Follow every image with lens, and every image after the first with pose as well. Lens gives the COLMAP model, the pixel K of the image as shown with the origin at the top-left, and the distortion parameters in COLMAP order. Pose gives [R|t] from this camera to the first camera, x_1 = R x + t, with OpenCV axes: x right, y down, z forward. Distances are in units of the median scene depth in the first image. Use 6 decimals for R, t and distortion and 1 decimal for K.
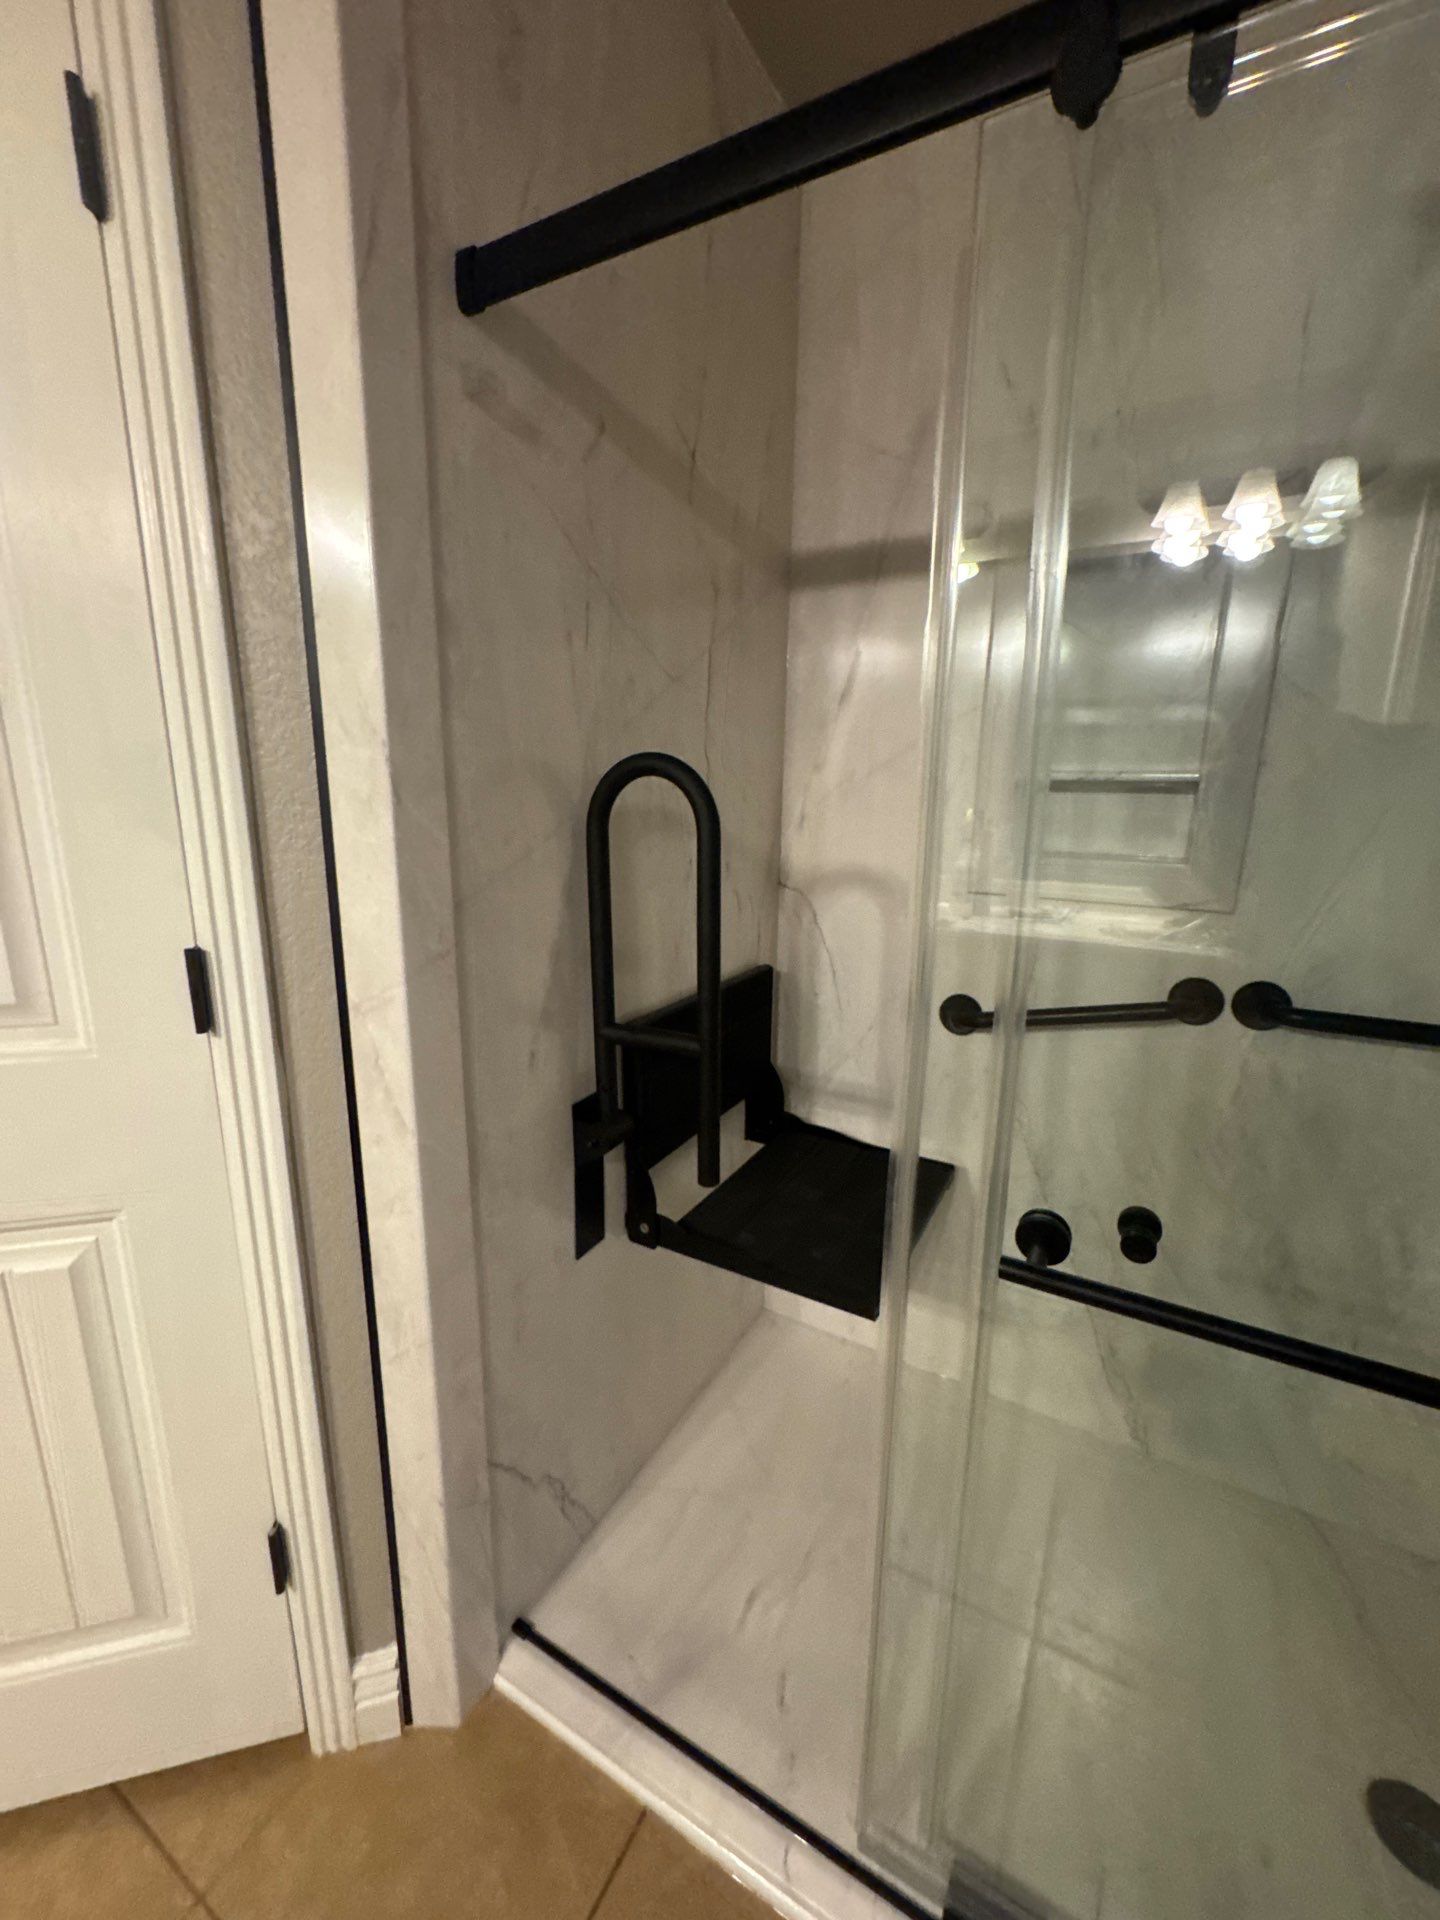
lens RADIAL K [[768.8, 0, 723.1], [0, 768.8, 960.7], [0, 0, 1]] dist [-0.002572, -0.000296]
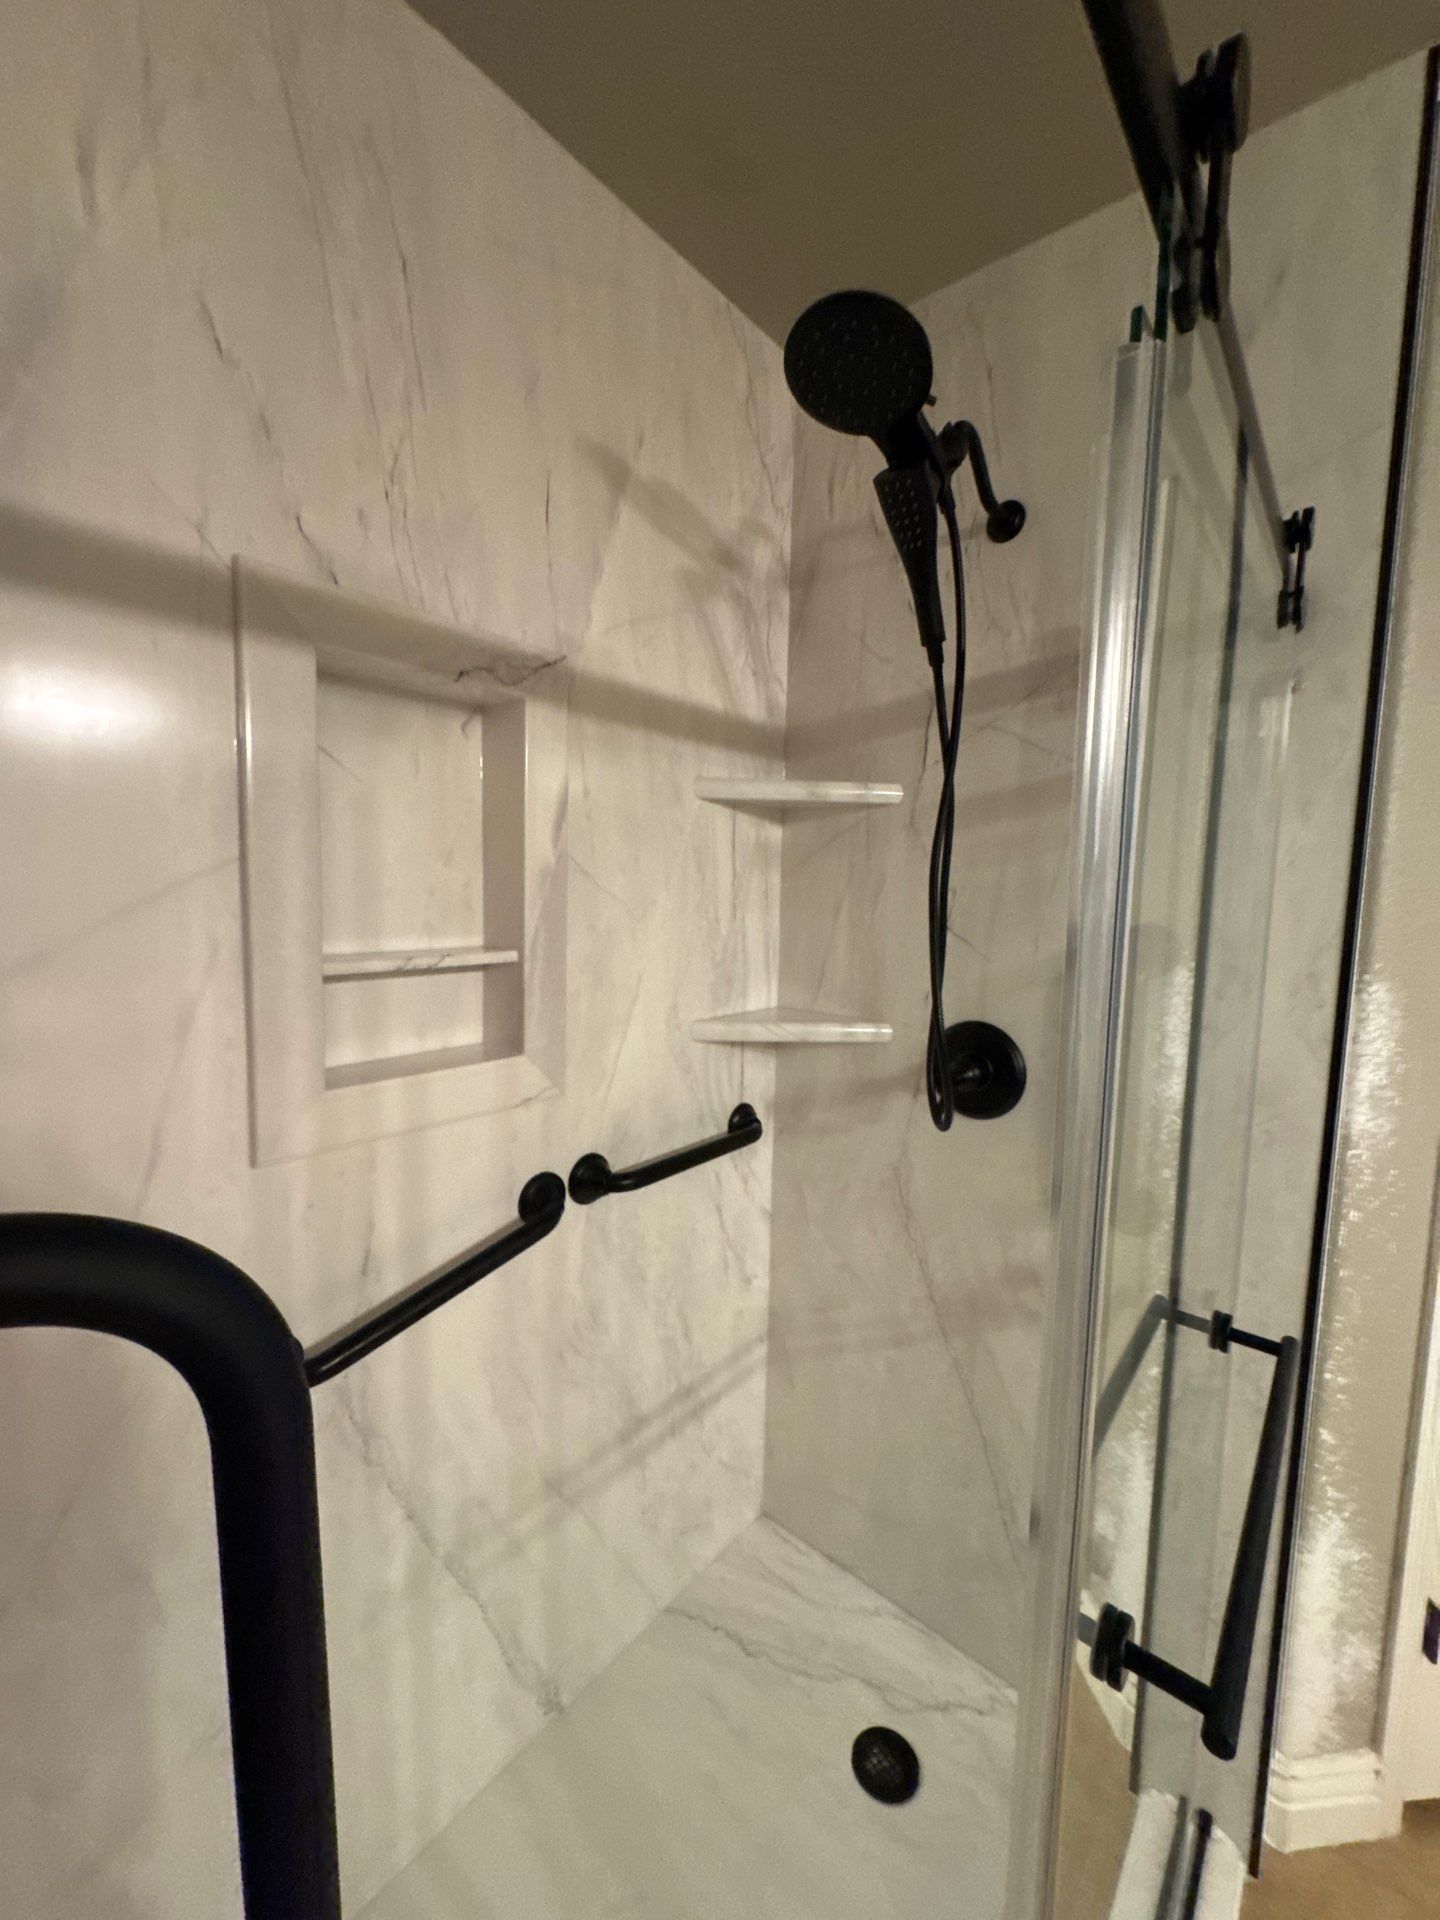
lens RADIAL K [[766.9, 0, 720.0], [0, 766.9, 960.0], [0, 0, 1]] dist [-0.001833, -0.000096]
pose [[0.187960, -0.105631, 0.976480, -0.230115], [0.192523, 0.978875, 0.068831, -0.295750], [-0.963123, 0.175057, 0.204325, 0.702901]]
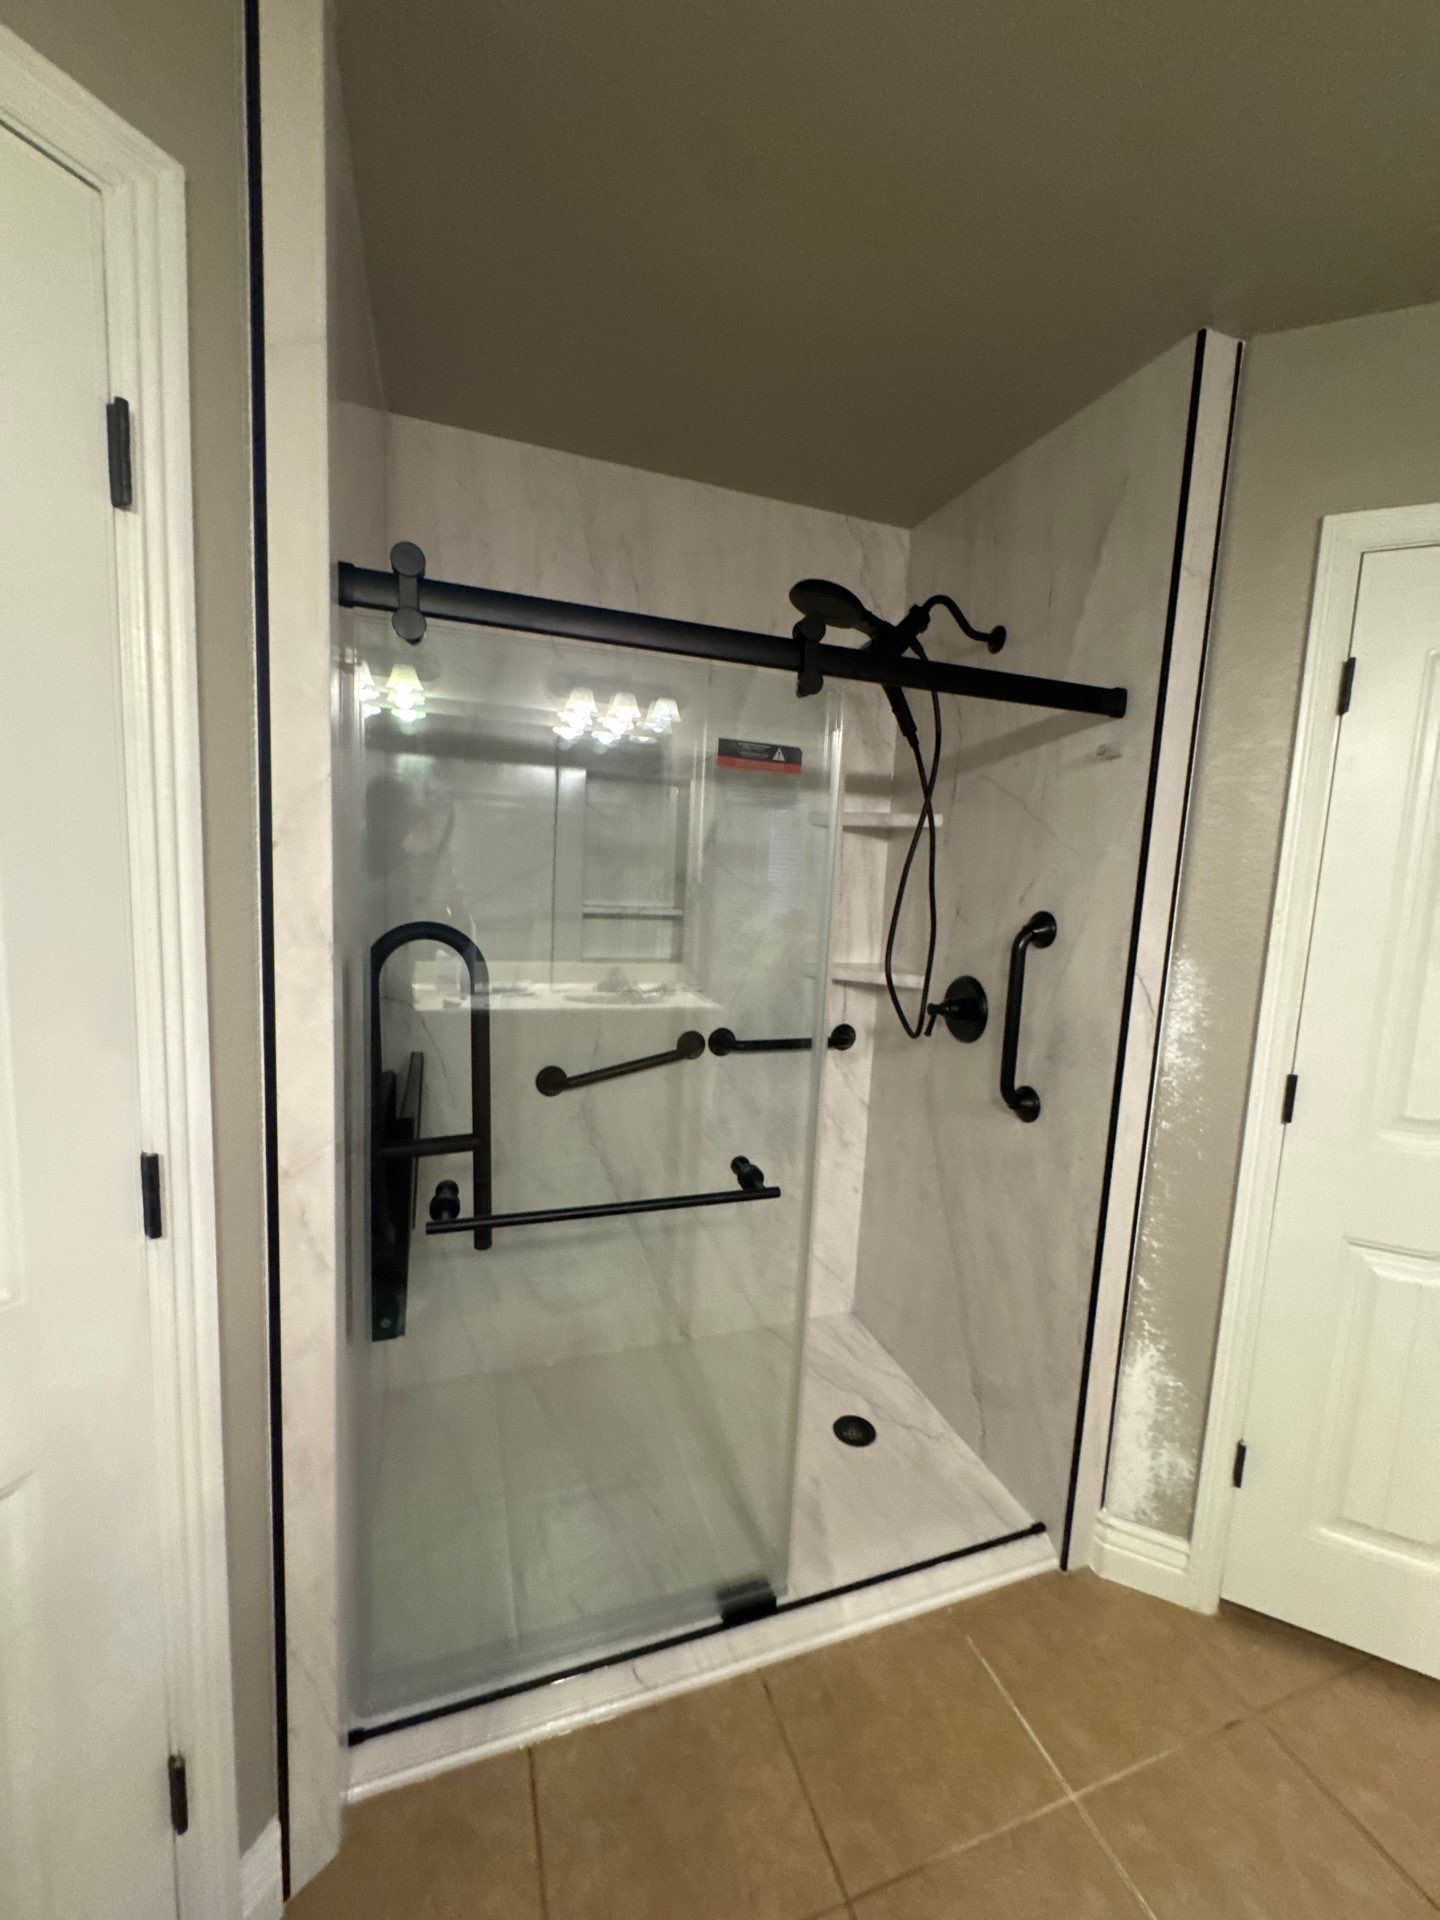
lens RADIAL K [[766.9, 0, 720.0], [0, 766.9, 960.0], [0, 0, 1]] dist [-0.001833, -0.000096]
pose [[0.654970, -0.074628, 0.751961, -0.707608], [0.126375, 0.991914, -0.011632, -0.124423], [-0.745013, 0.102647, 0.659105, -0.194202]]
